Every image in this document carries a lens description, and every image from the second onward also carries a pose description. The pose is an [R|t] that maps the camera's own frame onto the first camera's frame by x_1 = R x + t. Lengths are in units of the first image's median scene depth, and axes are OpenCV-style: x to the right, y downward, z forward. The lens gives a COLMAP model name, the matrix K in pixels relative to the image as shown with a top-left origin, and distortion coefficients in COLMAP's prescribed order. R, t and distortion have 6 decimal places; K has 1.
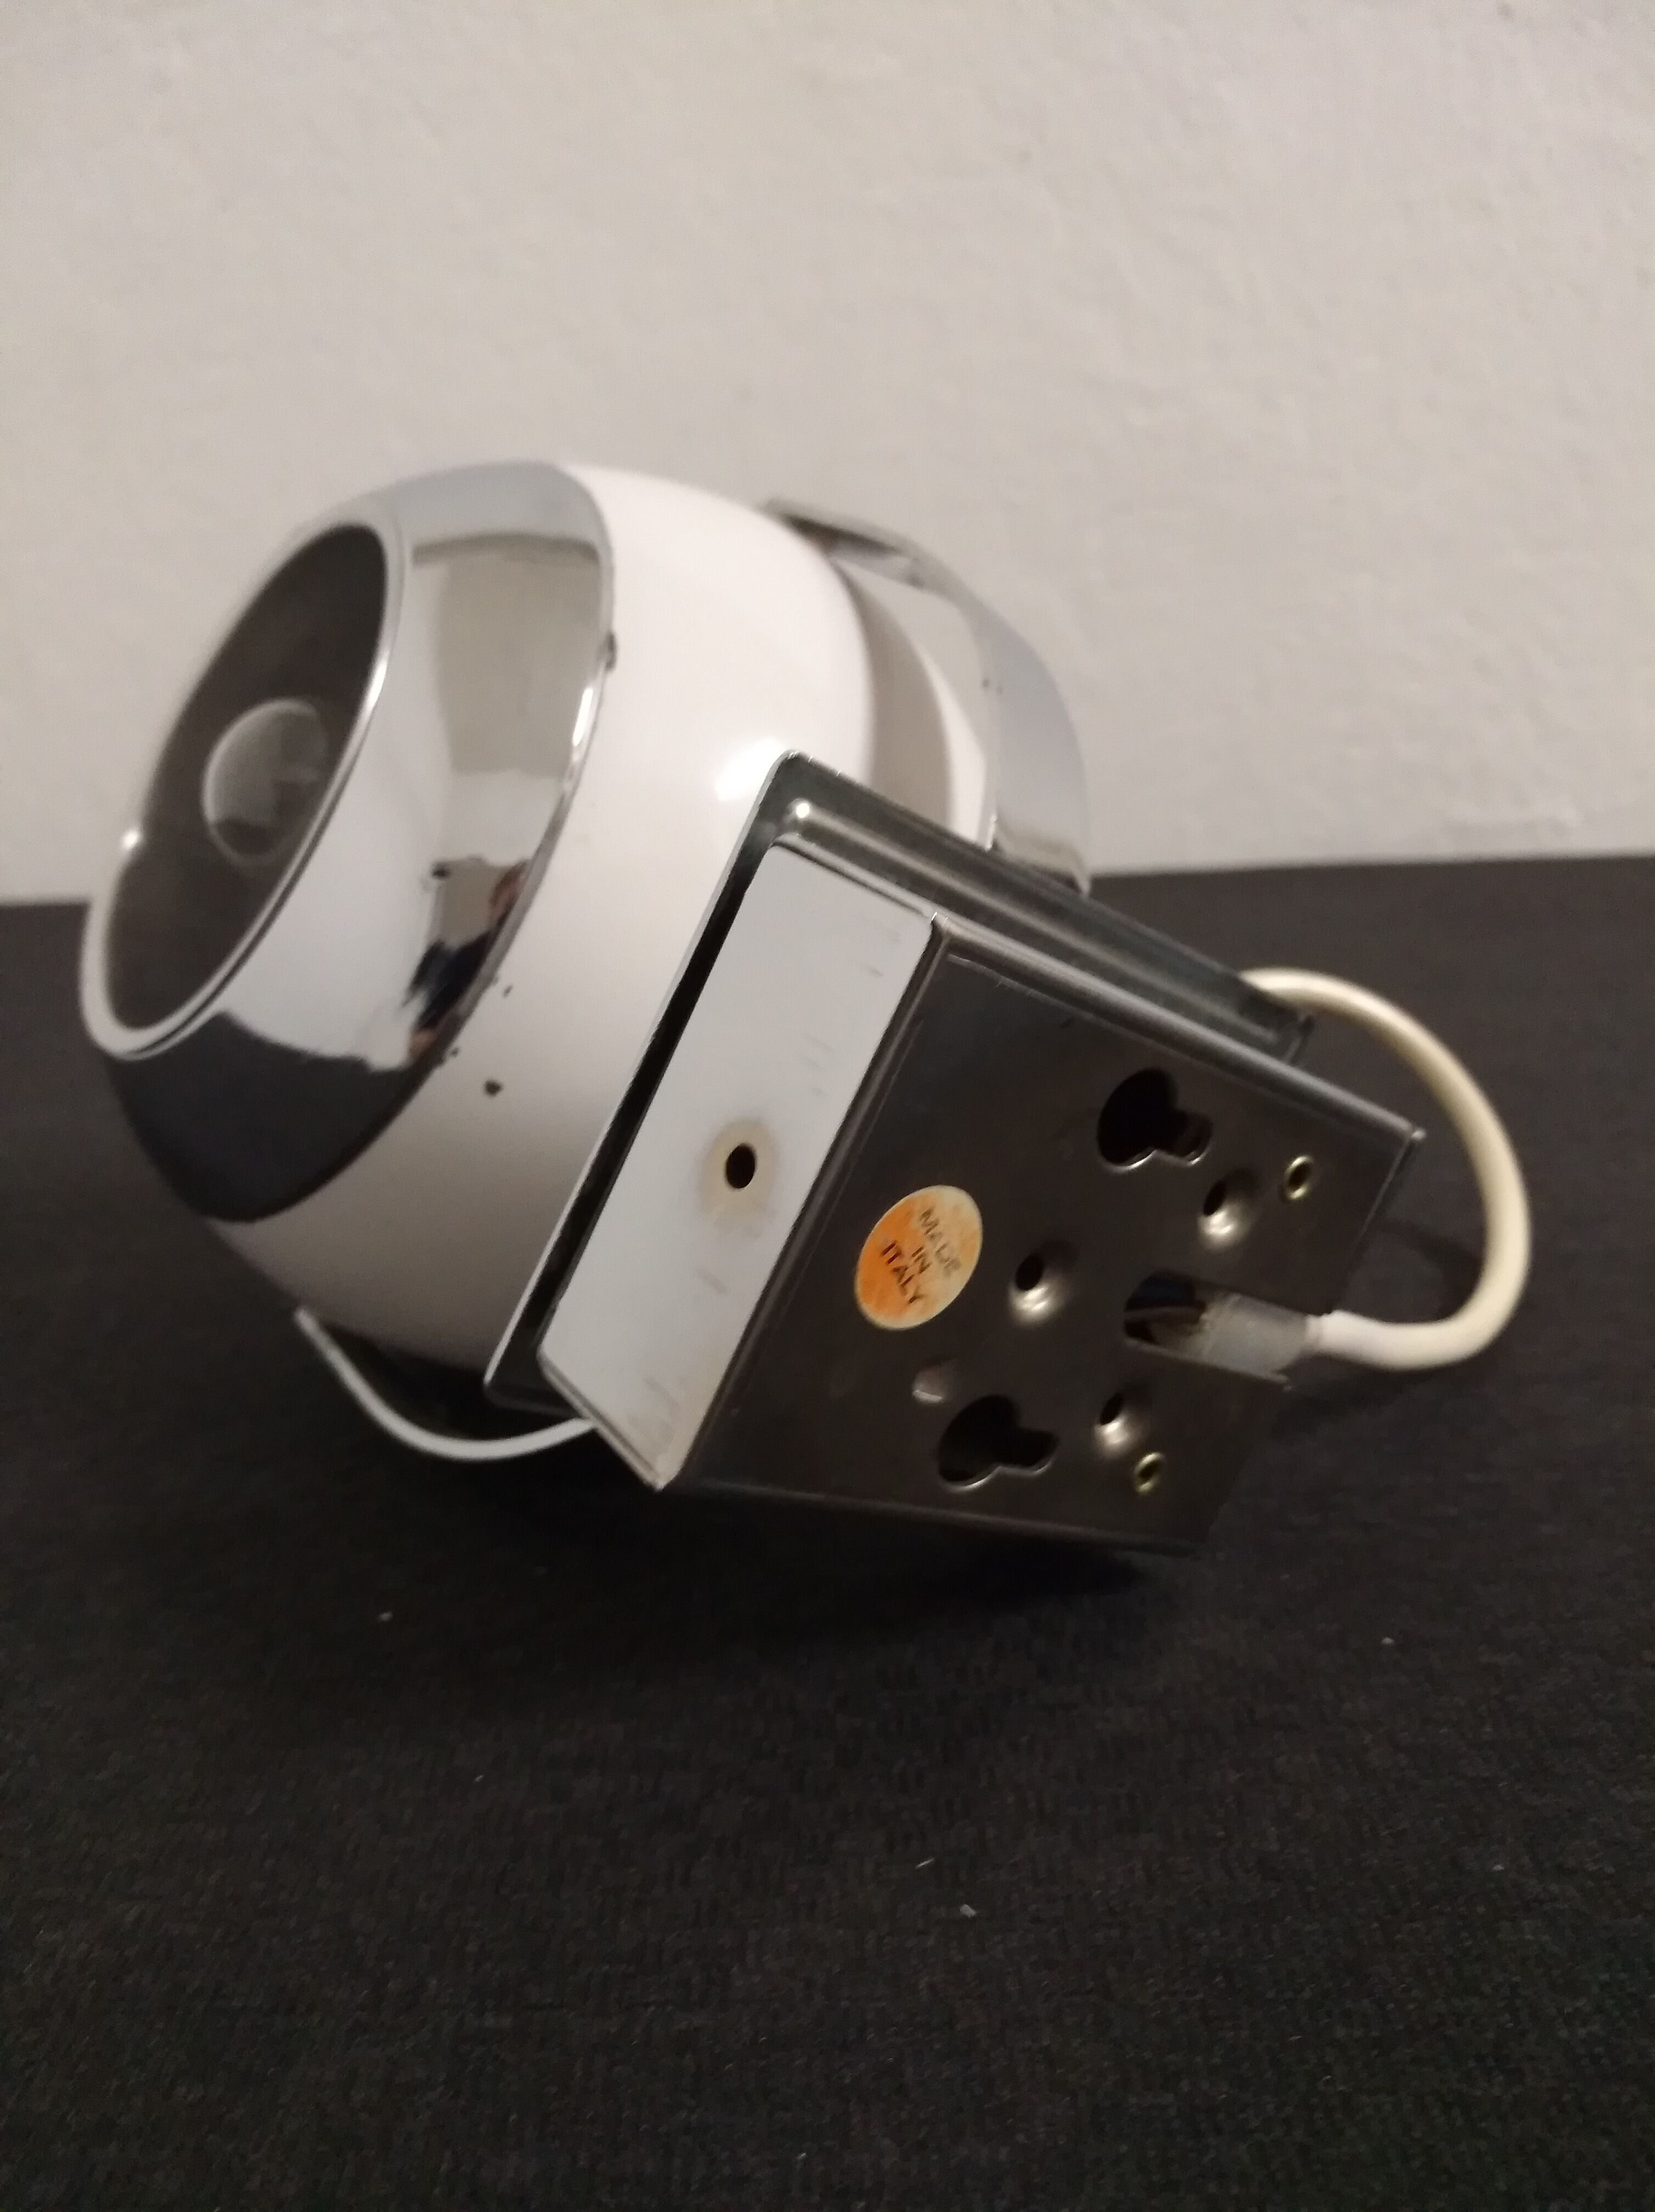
lens RADIAL K [[1790.3, 0, 831.0], [0, 1790.3, 1103.6], [0, 0, 1]] dist [-0.103147, 0.142523]
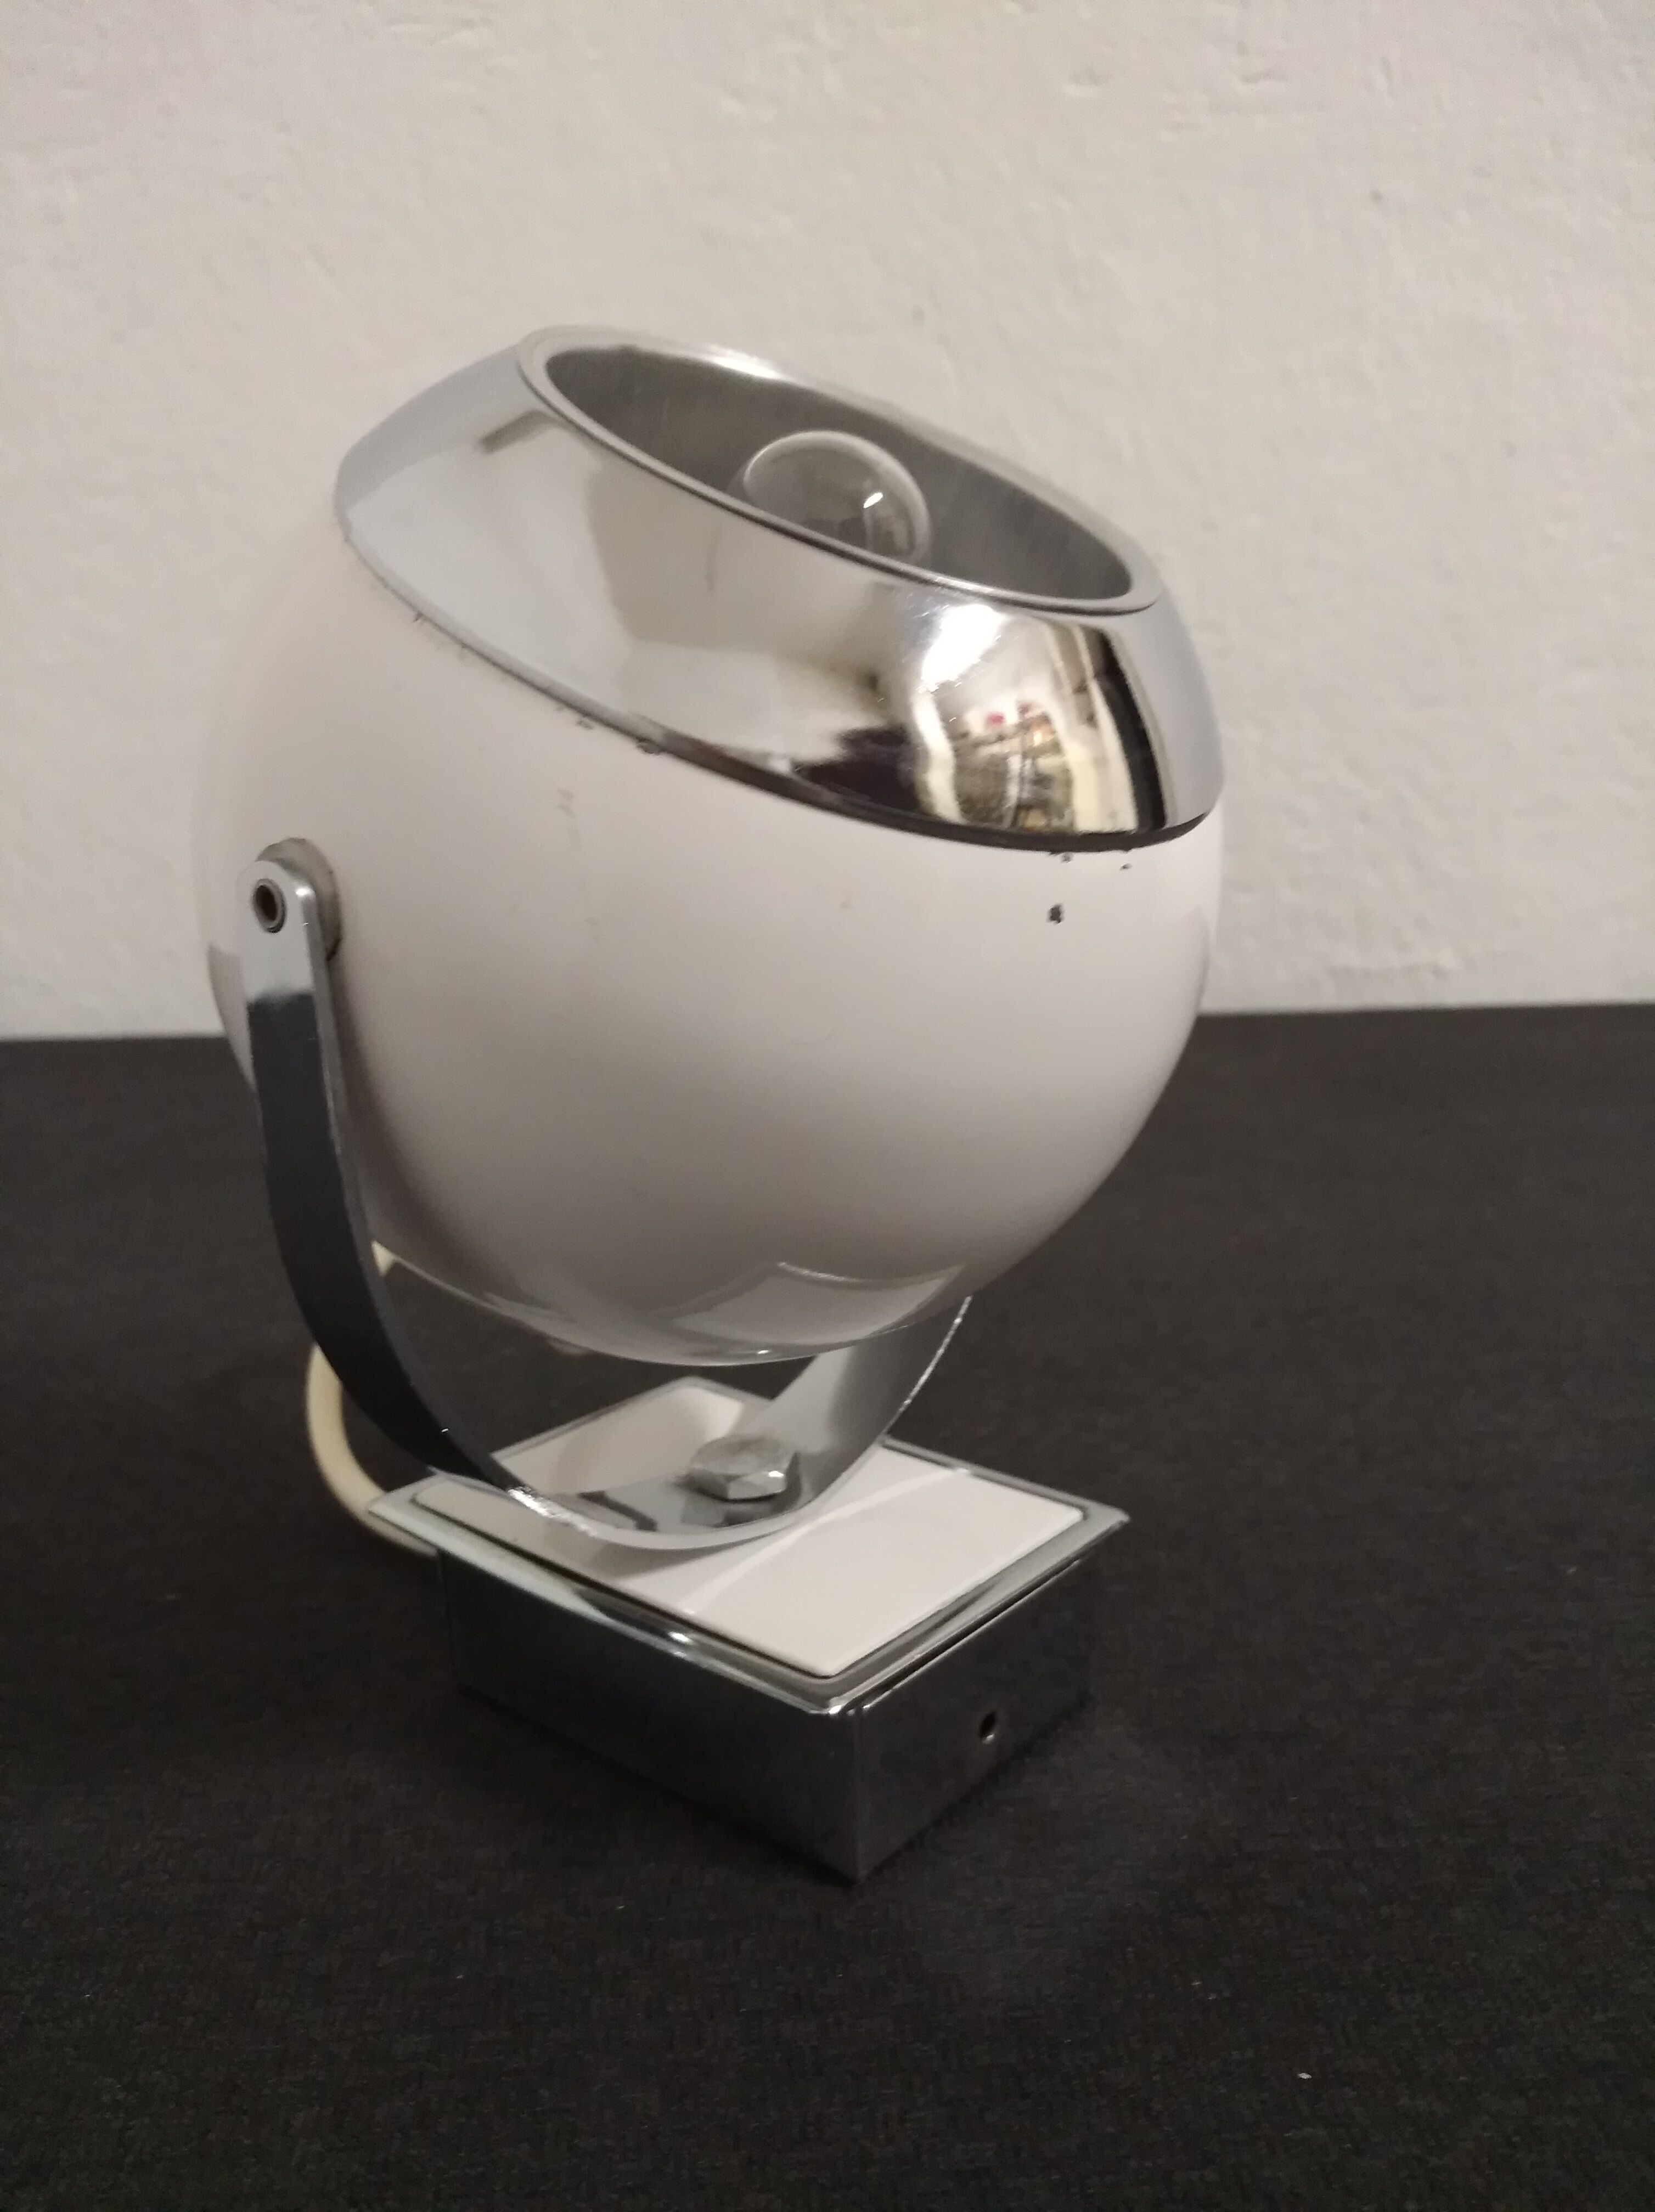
lens RADIAL K [[1758.3, 0, 830.3], [0, 1758.3, 1105.4], [0, 0, 1]] dist [-0.051283, 0.076069]
pose [[0.998240, 0.001087, 0.059287, -0.005450], [0.000803, 0.999492, -0.031848, -0.235403], [-0.059291, 0.031839, 0.997733, 0.038889]]
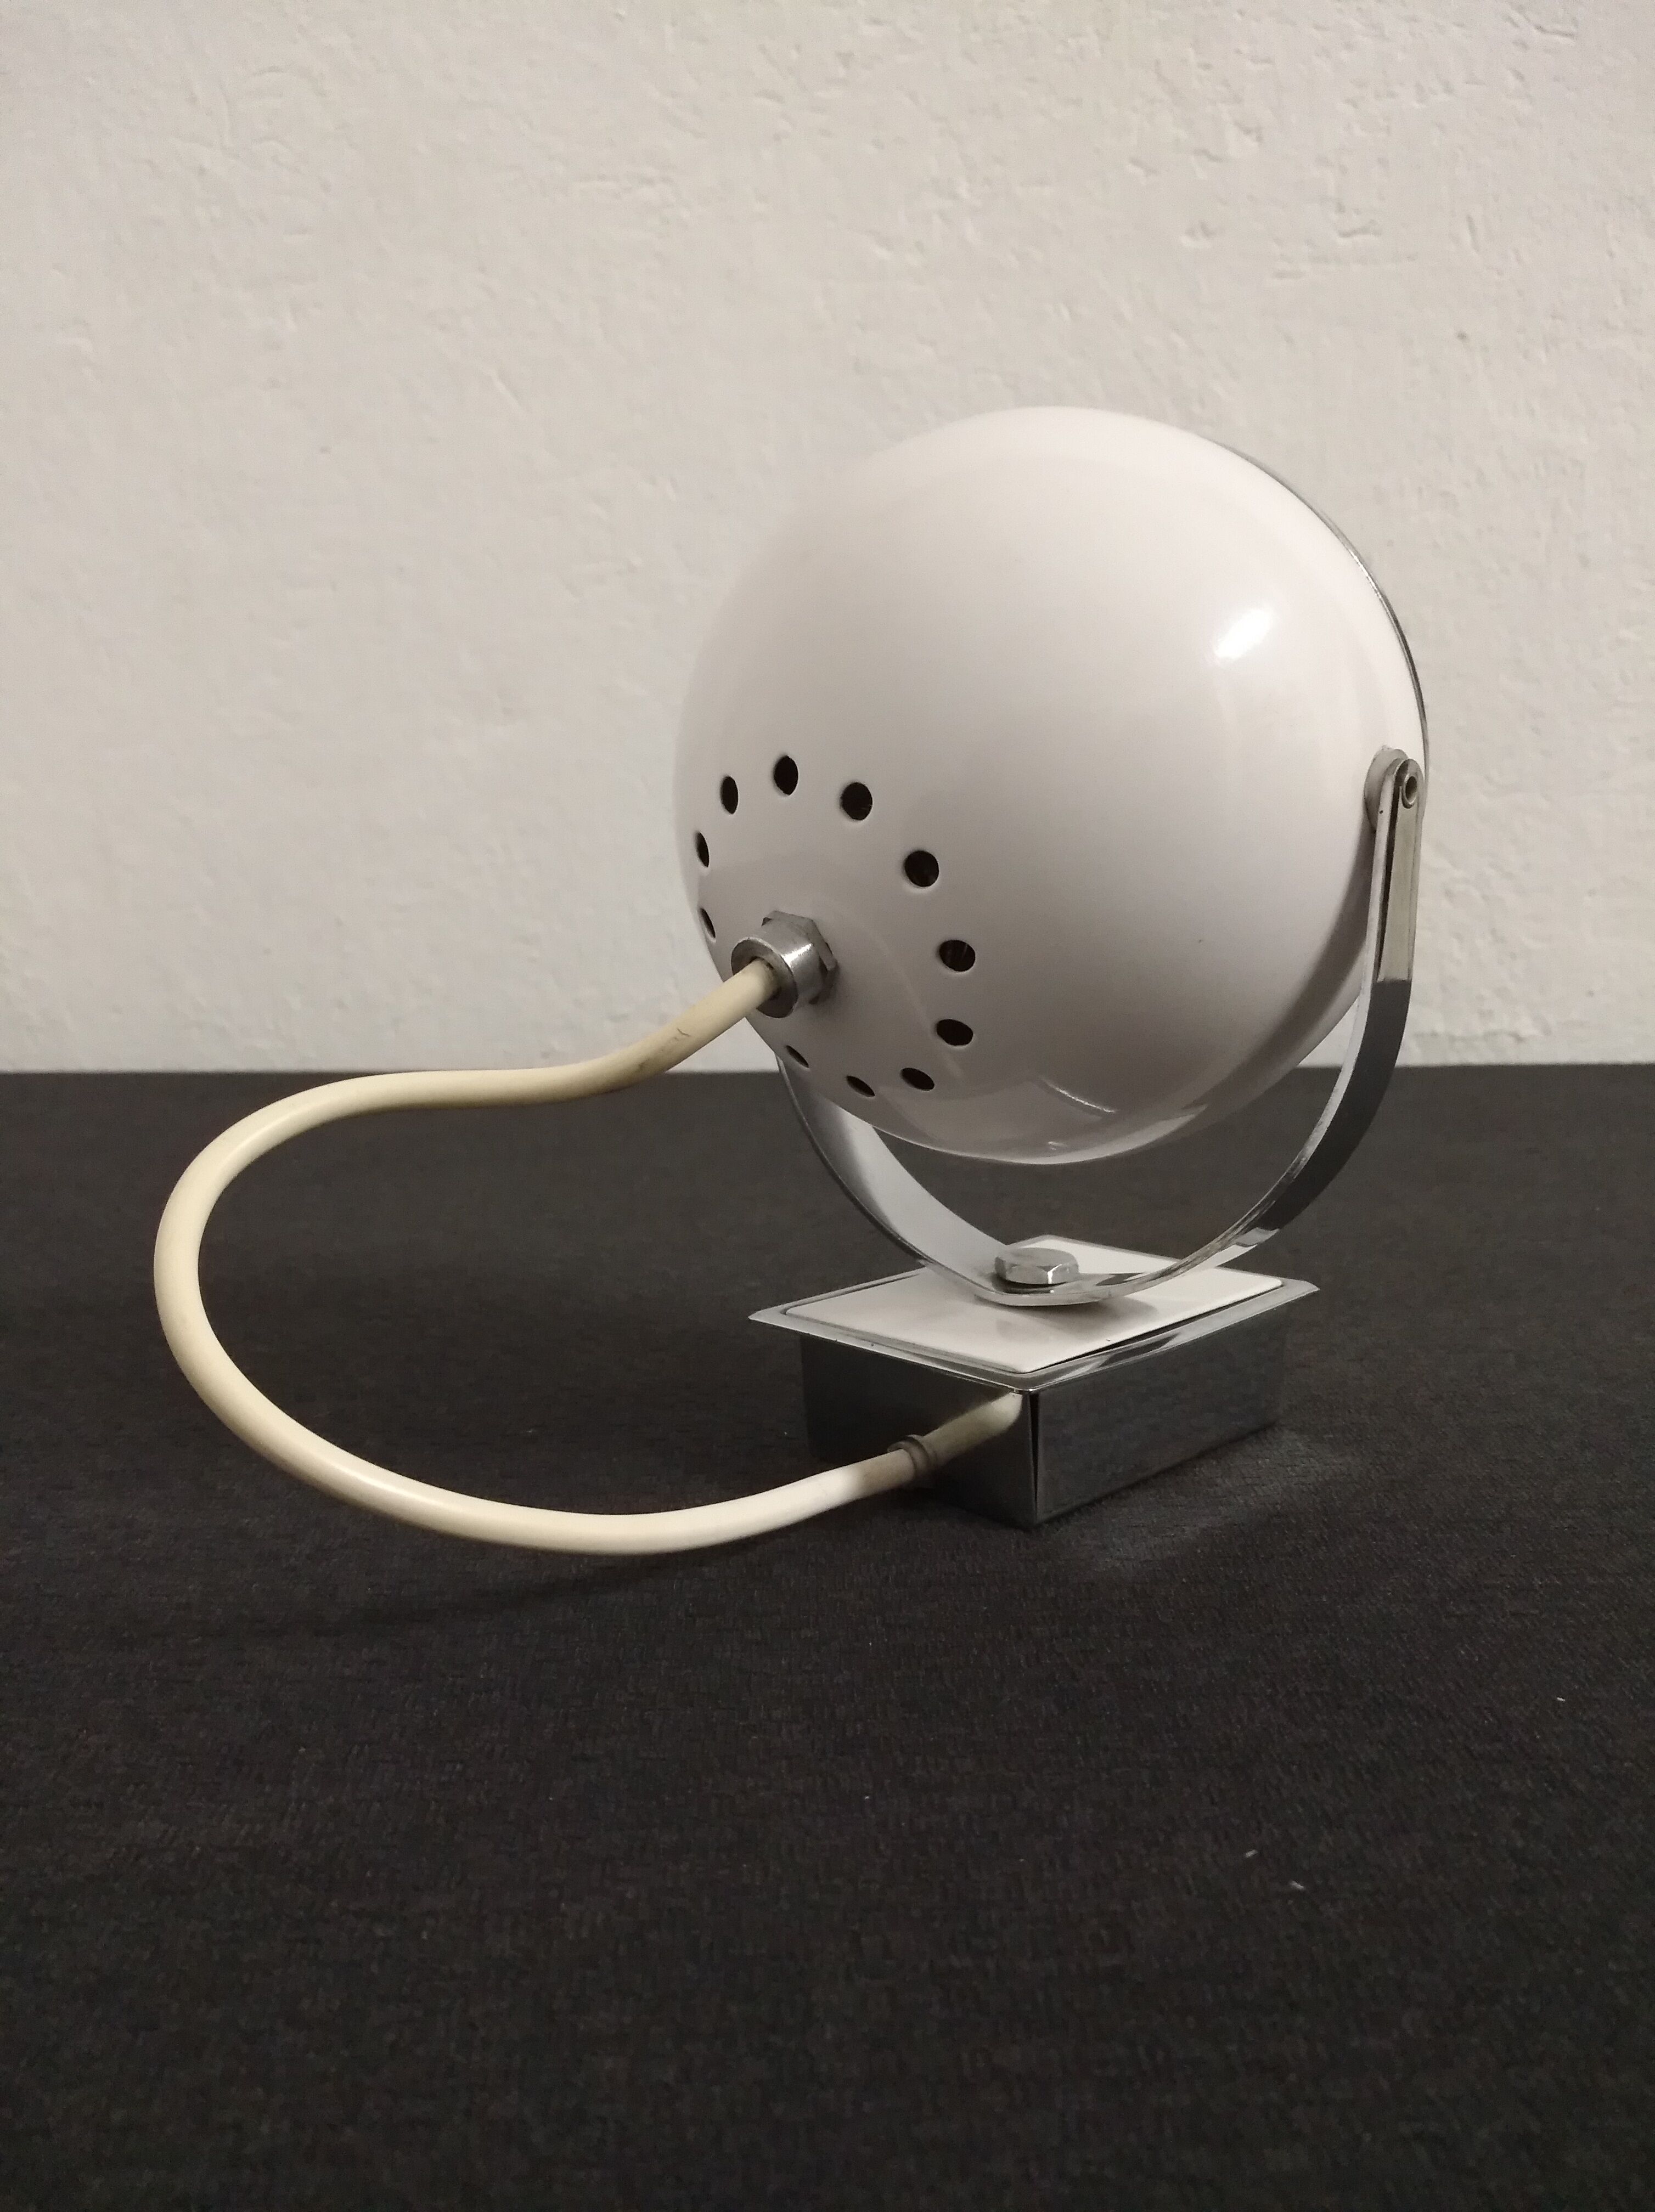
lens RADIAL K [[1749.7, 0, 827.5], [0, 1749.7, 1106.0], [0, 0, 1]] dist [-0.066621, 0.109962]
pose [[0.998958, 0.023465, 0.039134, -0.302914], [-0.019362, 0.994584, -0.102115, 0.024826], [-0.041318, 0.101251, 0.994003, -0.279145]]
